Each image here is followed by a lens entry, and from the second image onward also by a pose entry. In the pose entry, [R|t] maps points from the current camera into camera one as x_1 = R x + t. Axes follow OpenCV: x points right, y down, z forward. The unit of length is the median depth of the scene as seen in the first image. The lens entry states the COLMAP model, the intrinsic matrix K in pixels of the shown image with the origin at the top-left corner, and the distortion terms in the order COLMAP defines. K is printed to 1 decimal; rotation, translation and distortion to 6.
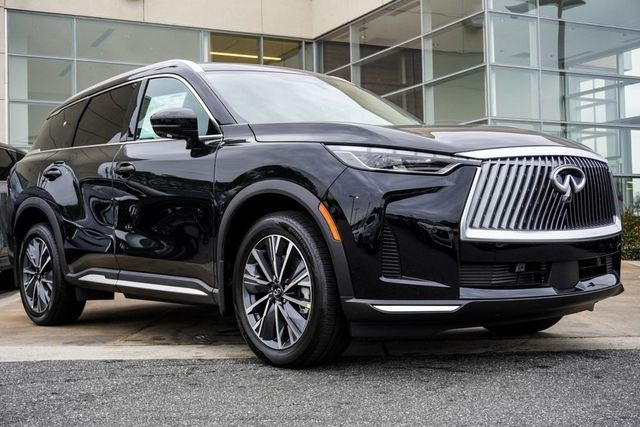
lens RADIAL K [[935.2, 0, 320.1], [0, 935.2, 212.5], [0, 0, 1]] dist [-0.018668, 0.000000]
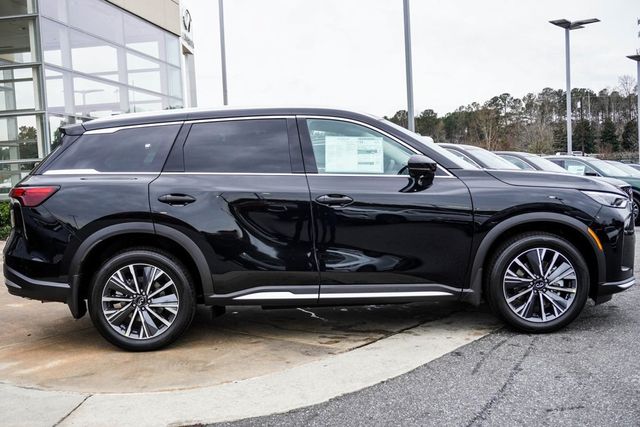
lens RADIAL K [[797.7, 0, 320.2], [0, 797.7, 213.4], [0, 0, 1]] dist [-0.038523, 0.000000]
pose [[0.576379, -0.061344, 0.814877, -1.289405], [0.004382, 0.997396, 0.071985, -0.125644], [-0.817171, -0.037920, 0.575147, 0.544288]]
